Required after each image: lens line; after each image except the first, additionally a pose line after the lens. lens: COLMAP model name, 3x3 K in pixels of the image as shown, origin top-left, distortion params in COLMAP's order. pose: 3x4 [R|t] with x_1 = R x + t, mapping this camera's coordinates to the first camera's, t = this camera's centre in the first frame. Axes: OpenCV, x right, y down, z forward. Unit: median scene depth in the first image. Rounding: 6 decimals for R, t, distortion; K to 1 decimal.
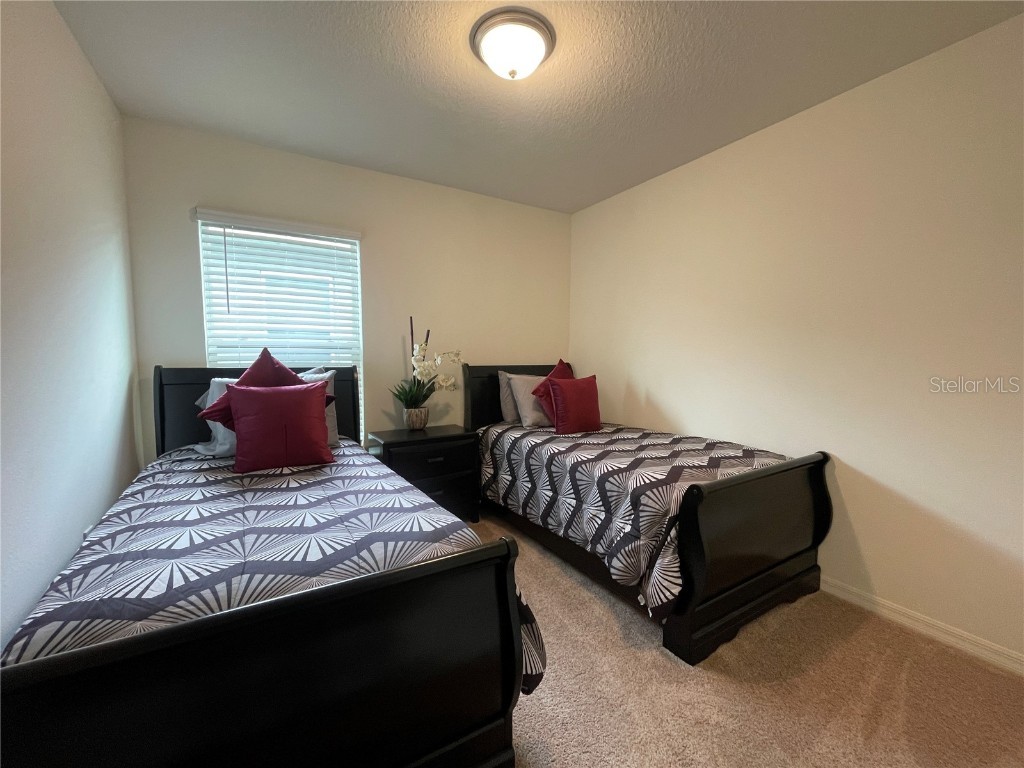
lens RADIAL K [[408.5, 0, 514.4], [0, 408.5, 387.8], [0, 0, 1]] dist [-0.001315, 0.000226]
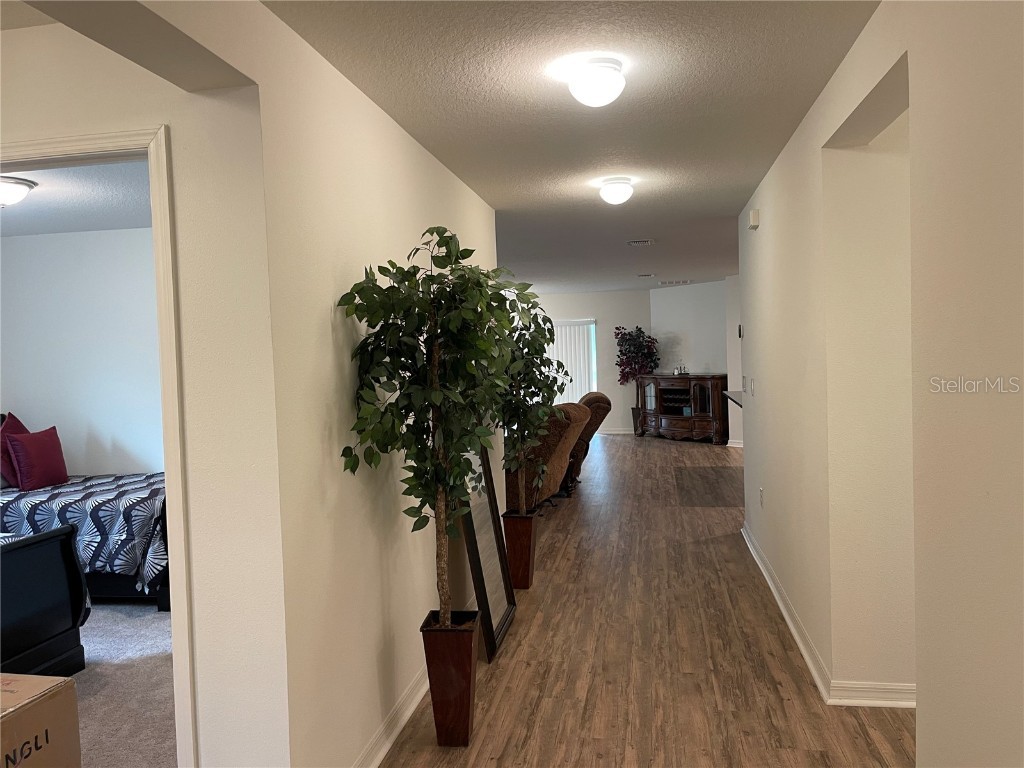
lens RADIAL K [[773.4, 0, 512.0], [0, 773.4, 384.0], [0, 0, 1]] dist [0.032262, -0.002803]
pose [[0.651479, -0.059381, 0.756340, -0.805594], [0.104963, 0.994400, -0.012340, 0.003406], [-0.751371, 0.087427, 0.654063, -1.698414]]
